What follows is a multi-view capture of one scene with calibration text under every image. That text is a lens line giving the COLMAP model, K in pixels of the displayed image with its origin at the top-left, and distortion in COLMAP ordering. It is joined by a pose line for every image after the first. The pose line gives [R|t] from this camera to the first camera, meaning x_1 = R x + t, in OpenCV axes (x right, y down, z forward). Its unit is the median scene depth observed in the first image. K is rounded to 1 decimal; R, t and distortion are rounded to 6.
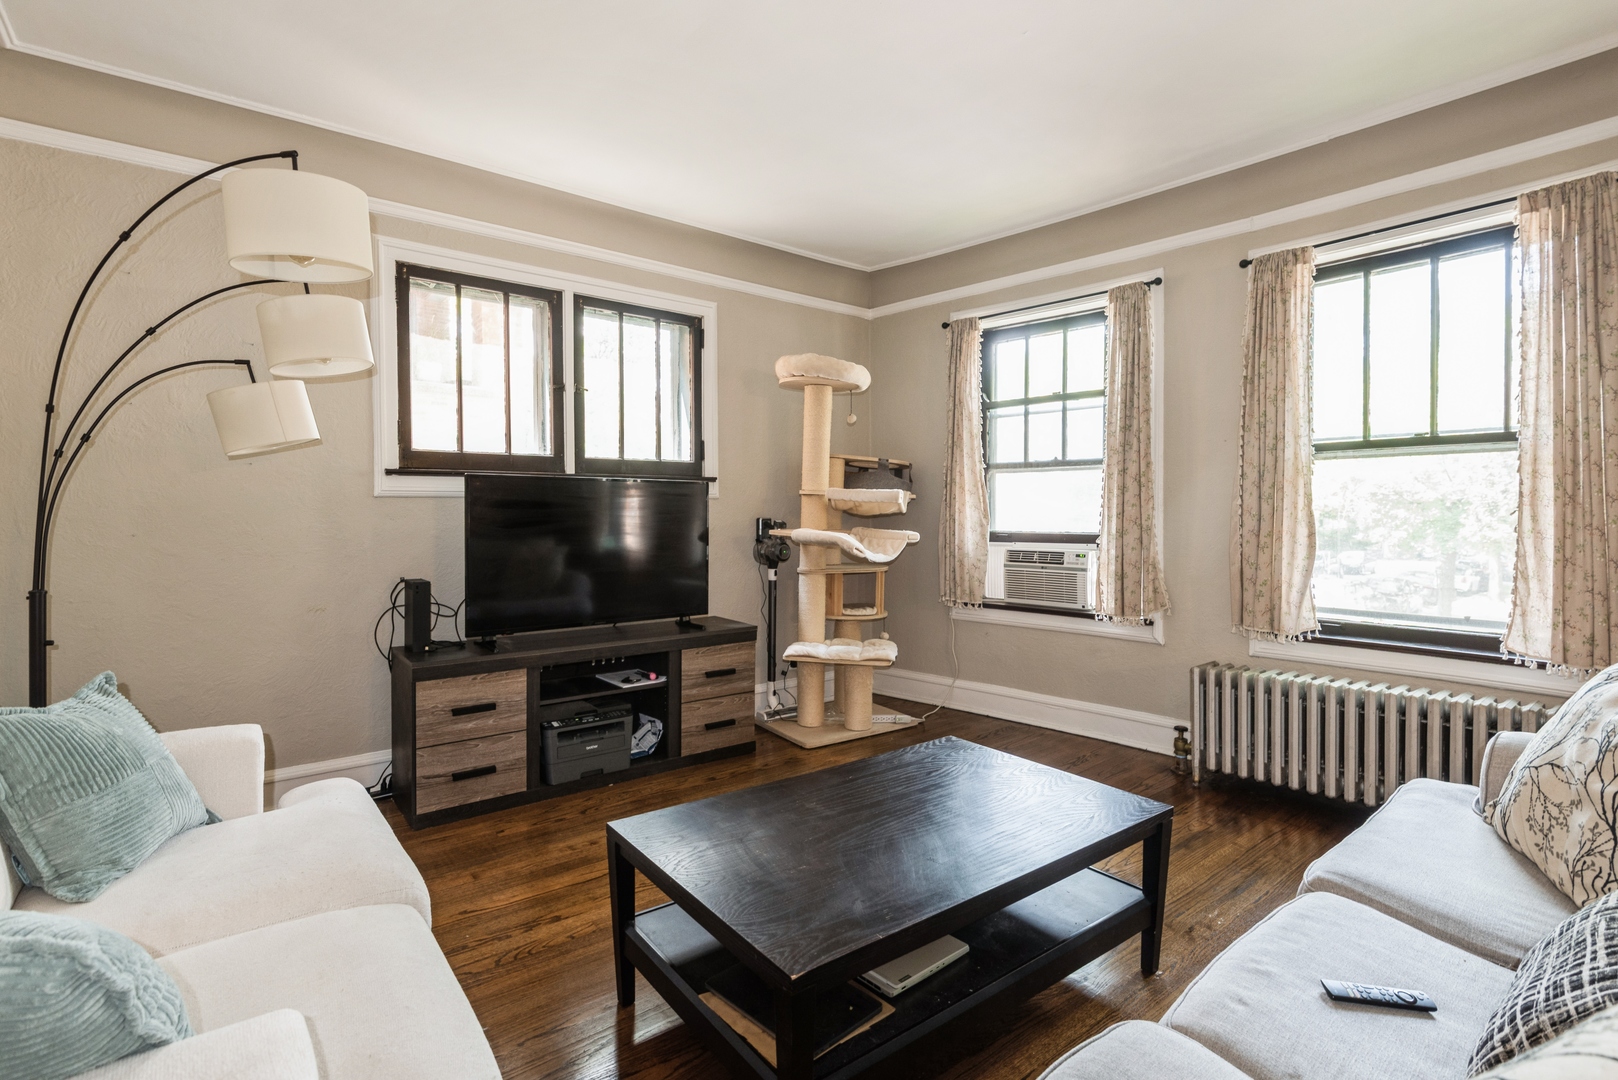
lens RADIAL K [[765.4, 0, 804.6], [0, 765.4, 535.9], [0, 0, 1]] dist [-0.000275, -0.000026]
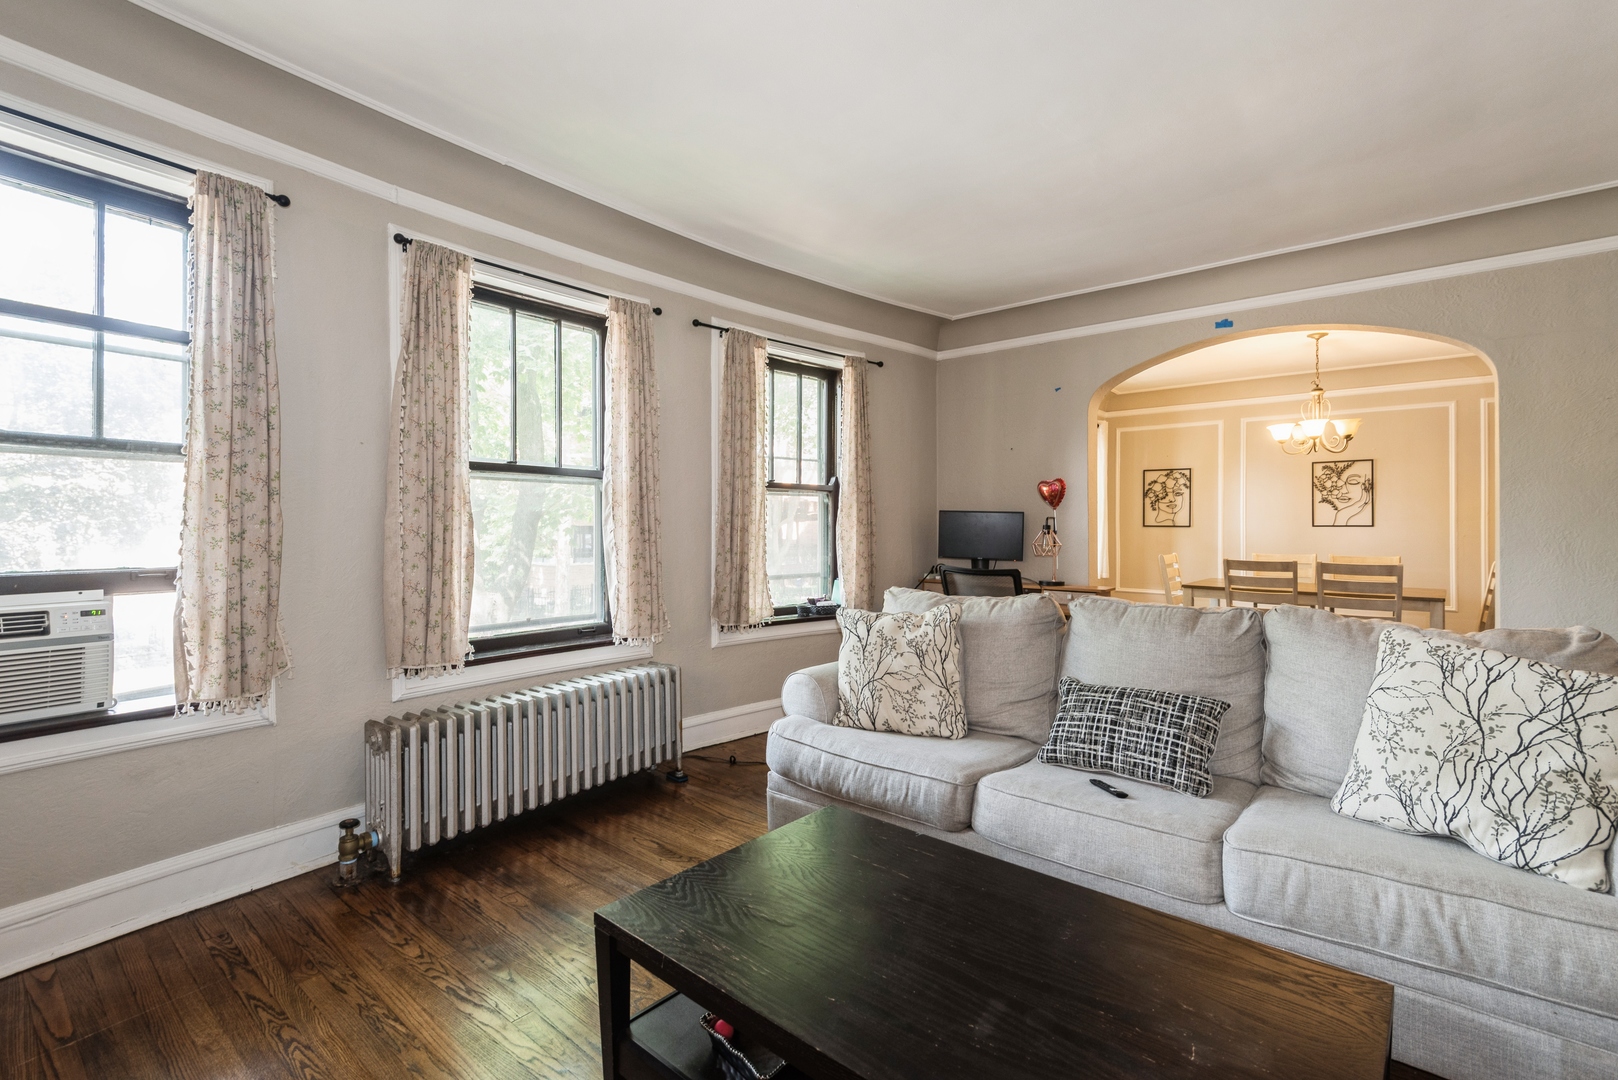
lens RADIAL K [[730.8, 0, 807.7], [0, 730.8, 488.9], [0, 0, 1]] dist [-0.001773, -0.000300]
pose [[-0.210173, 0.044190, 0.976665, -0.325060], [0.027697, 0.998846, -0.039234, -0.034745], [-0.977272, 0.018805, -0.211154, 0.742251]]
